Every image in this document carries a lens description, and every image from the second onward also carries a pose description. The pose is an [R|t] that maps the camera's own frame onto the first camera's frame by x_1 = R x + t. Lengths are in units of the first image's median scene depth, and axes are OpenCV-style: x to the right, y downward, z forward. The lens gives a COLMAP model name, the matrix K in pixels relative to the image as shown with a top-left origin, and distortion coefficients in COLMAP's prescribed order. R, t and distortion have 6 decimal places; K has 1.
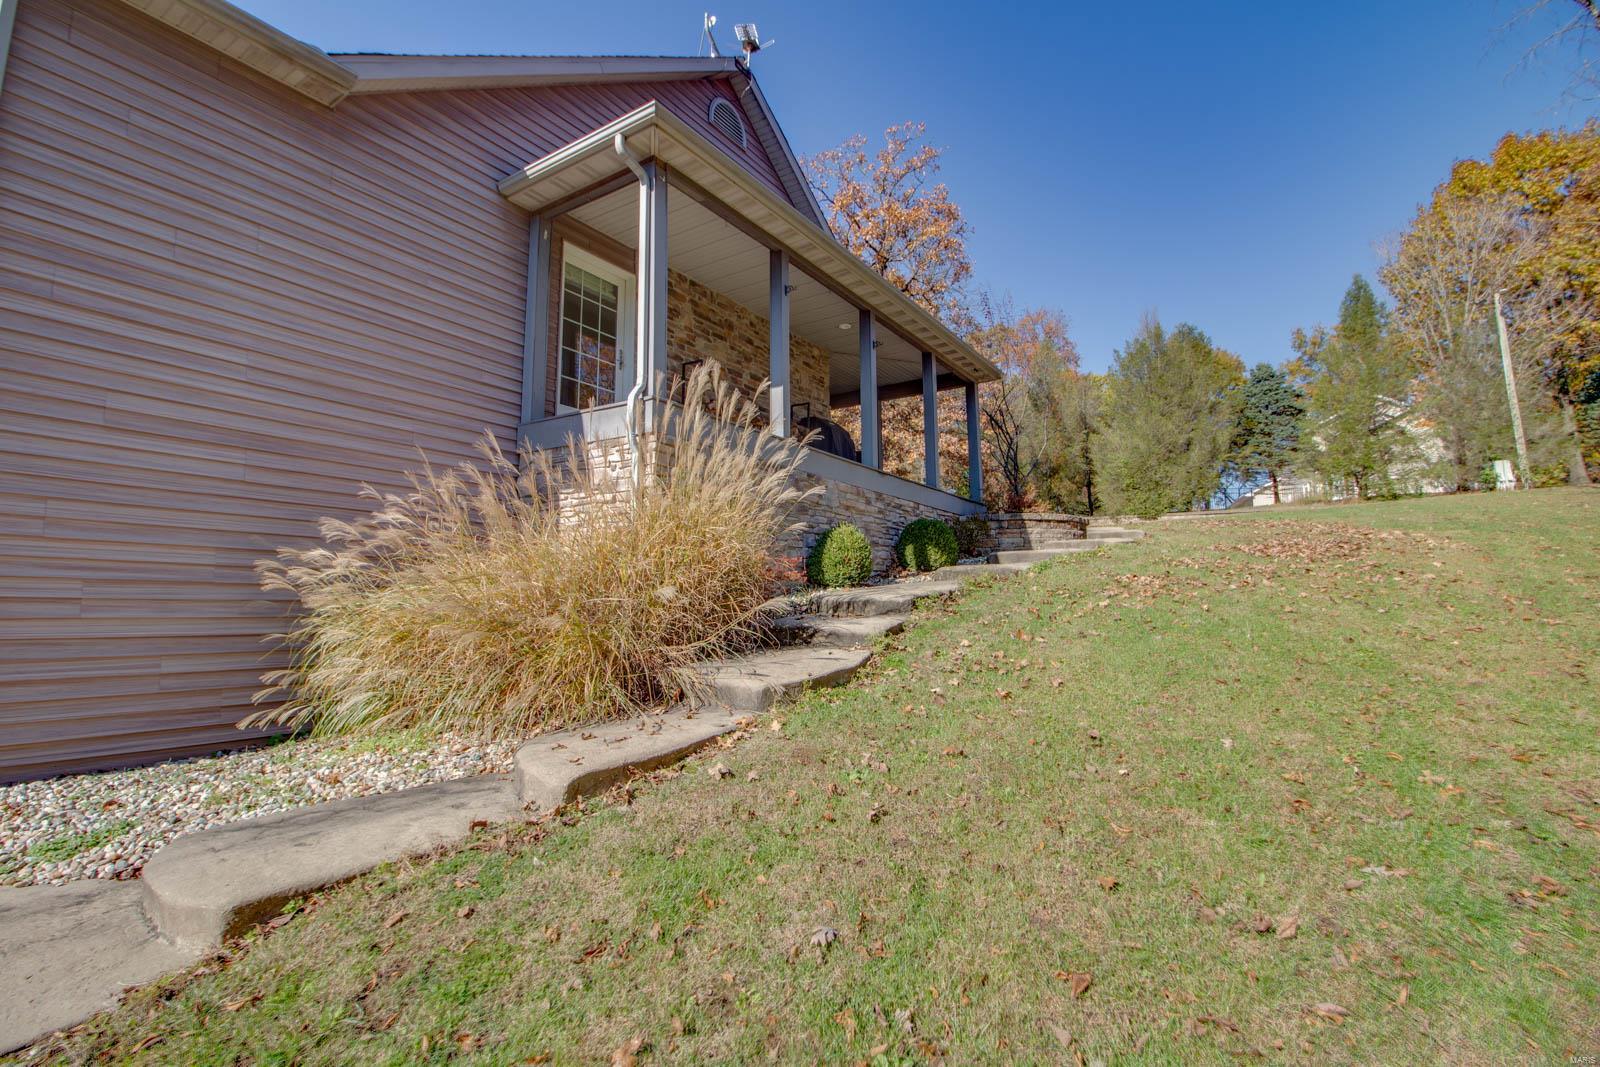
lens RADIAL K [[755.4, 0, 801.4], [0, 755.4, 509.5], [0, 0, 1]] dist [-0.000619, -0.012538]
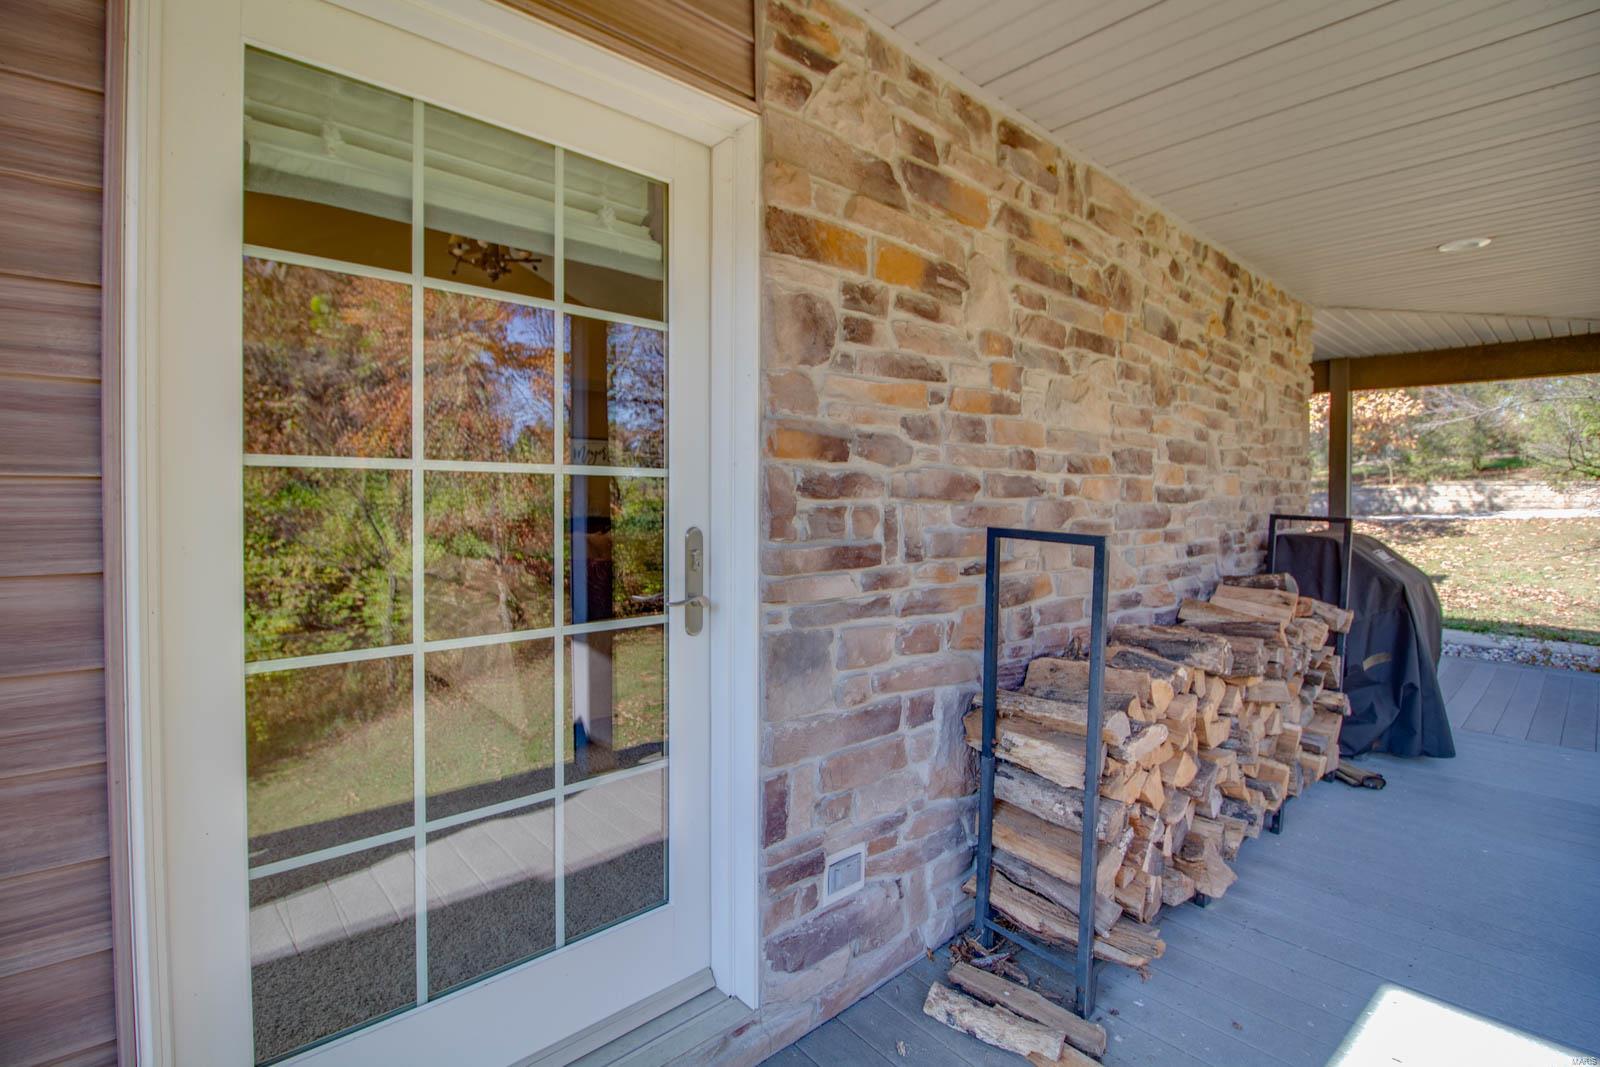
lens RADIAL K [[755.4, 0, 801.4], [0, 755.4, 509.5], [0, 0, 1]] dist [-0.000619, -0.012538]
pose [[0.972918, 0.012946, -0.230786, -0.147894], [0.023201, 0.987919, 0.153223, -0.216345], [0.229982, -0.154427, 0.960864, 0.723289]]
